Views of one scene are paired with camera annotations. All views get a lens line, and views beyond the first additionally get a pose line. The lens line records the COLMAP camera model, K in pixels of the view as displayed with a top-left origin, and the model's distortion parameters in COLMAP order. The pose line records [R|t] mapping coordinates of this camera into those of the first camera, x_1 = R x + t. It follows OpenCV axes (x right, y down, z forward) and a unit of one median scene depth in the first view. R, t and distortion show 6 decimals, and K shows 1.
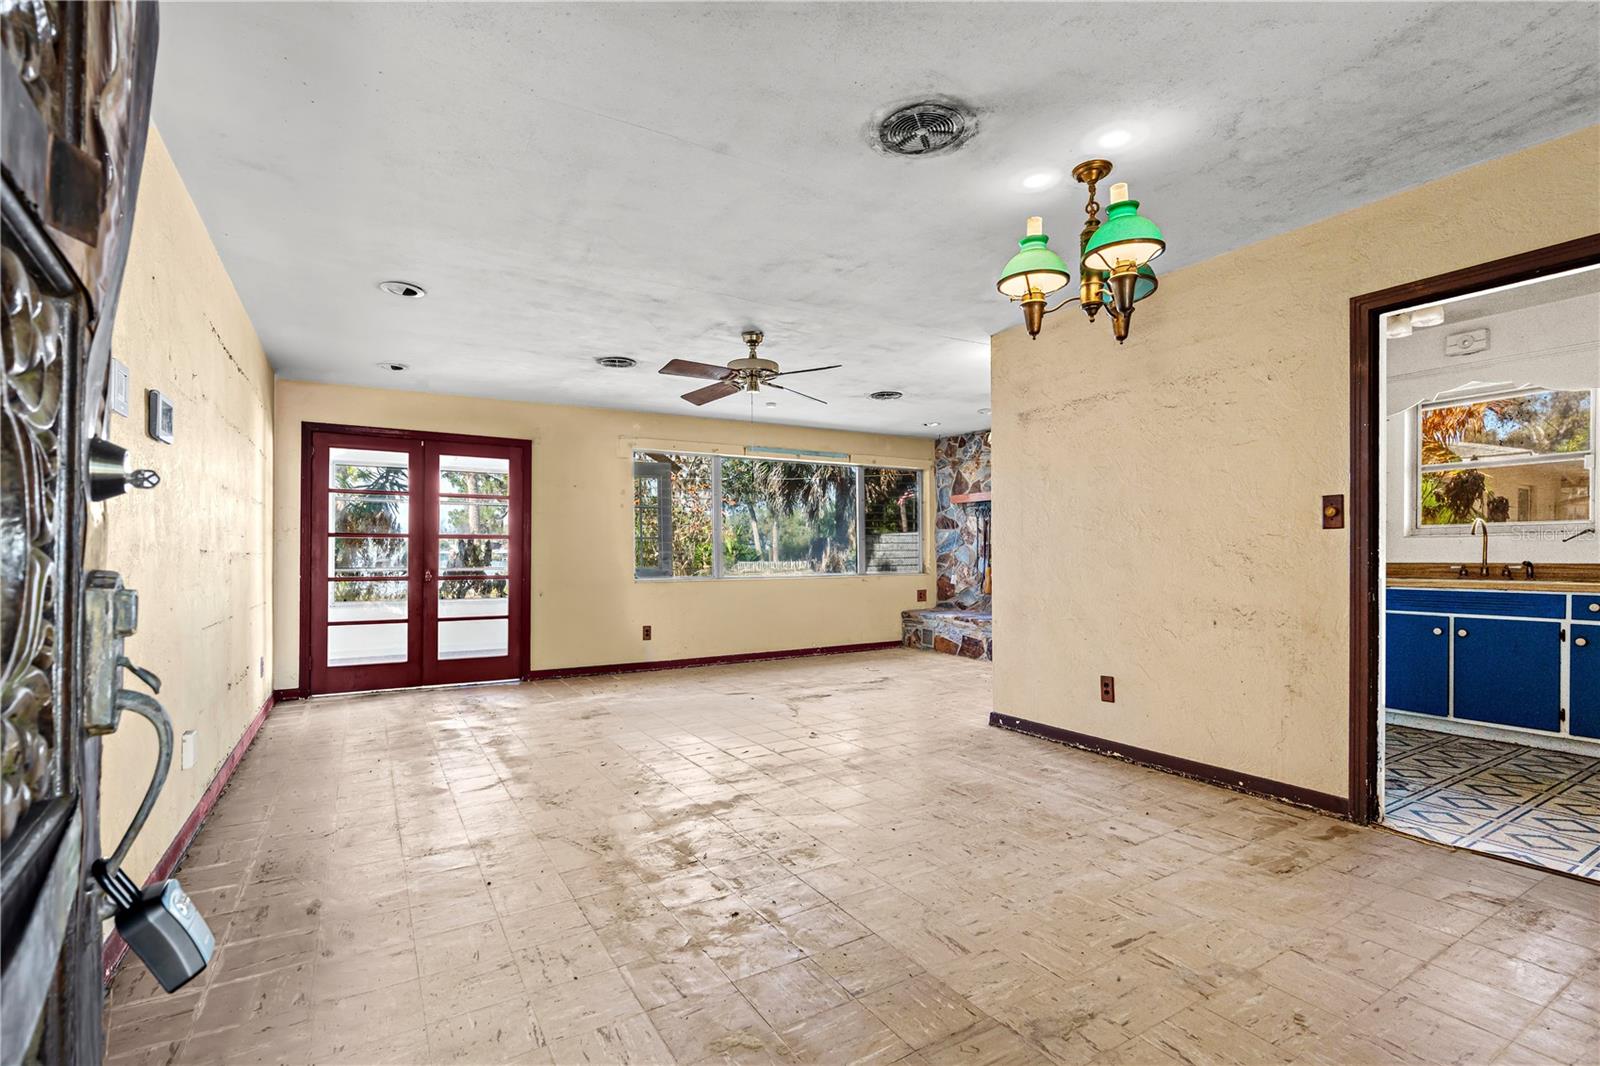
lens RADIAL K [[733.5, 0, 846.0], [0, 733.5, 560.0], [0, 0, 1]] dist [0.002168, 0.000302]
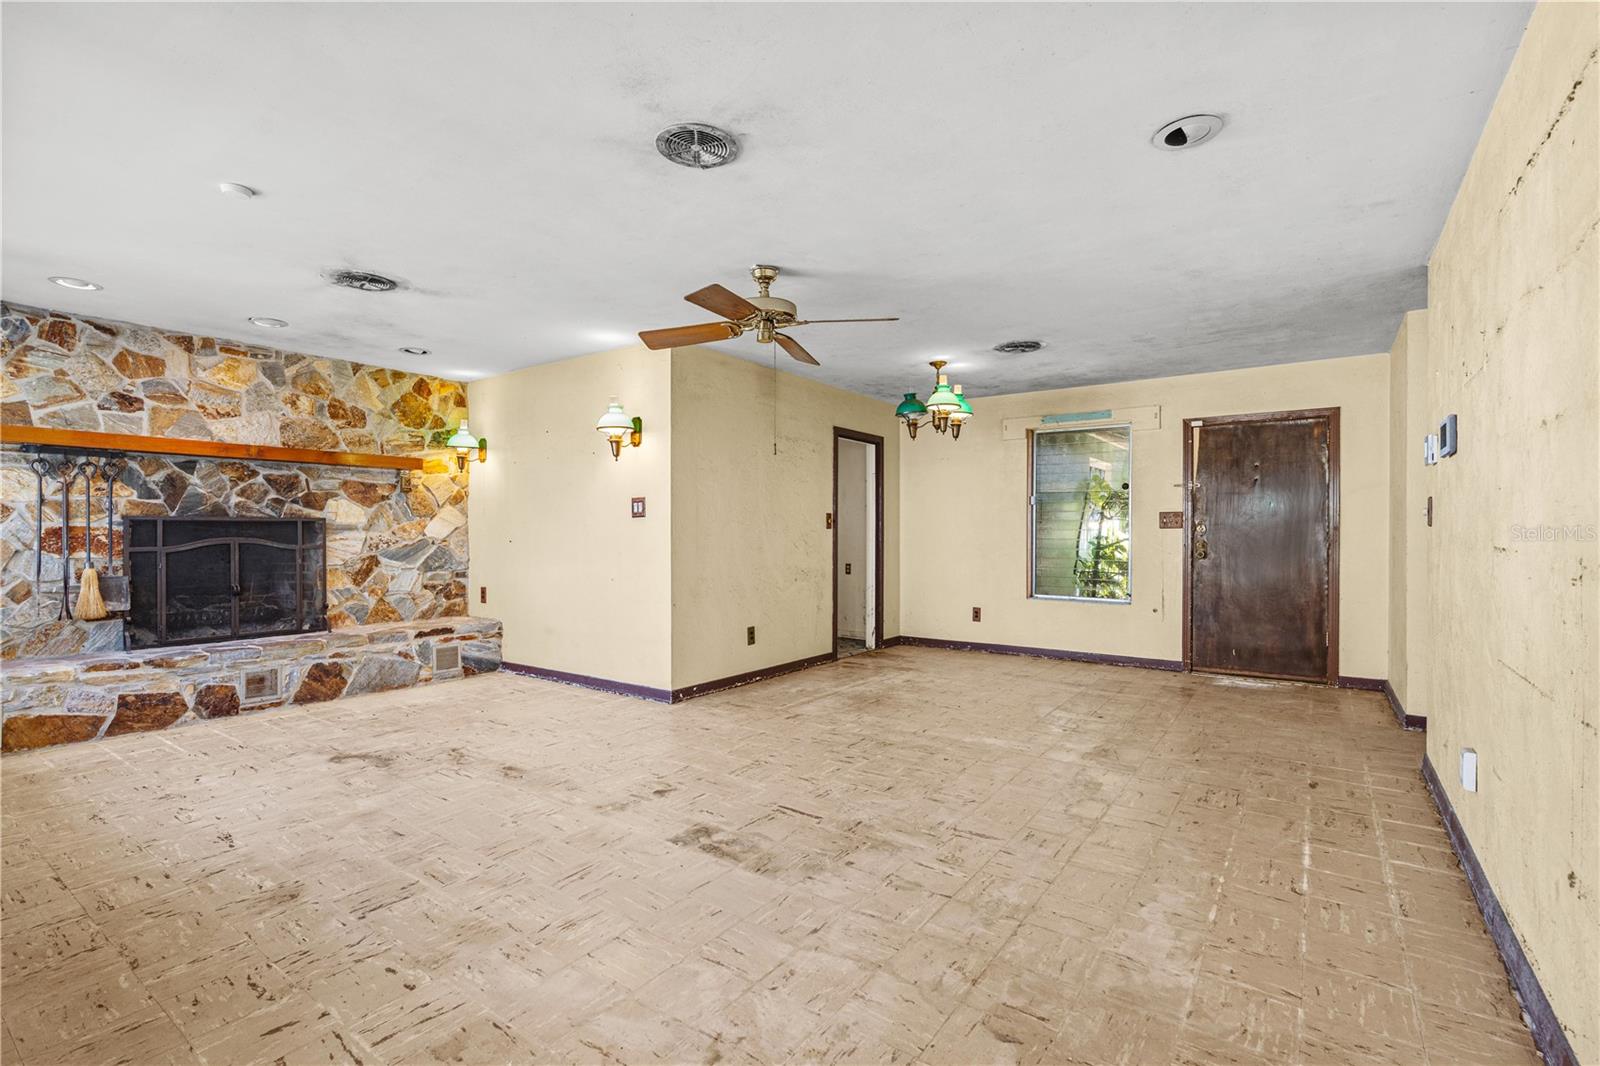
lens RADIAL K [[720.9, 0, 795.5], [0, 720.9, 533.7], [0, 0, 1]] dist [-0.001306, 0.000646]
pose [[-0.336883, 0.006101, 0.941527, -0.516716], [0.011038, 0.999936, -0.002530, -0.009766], [-0.941482, 0.009540, -0.336929, 0.721152]]
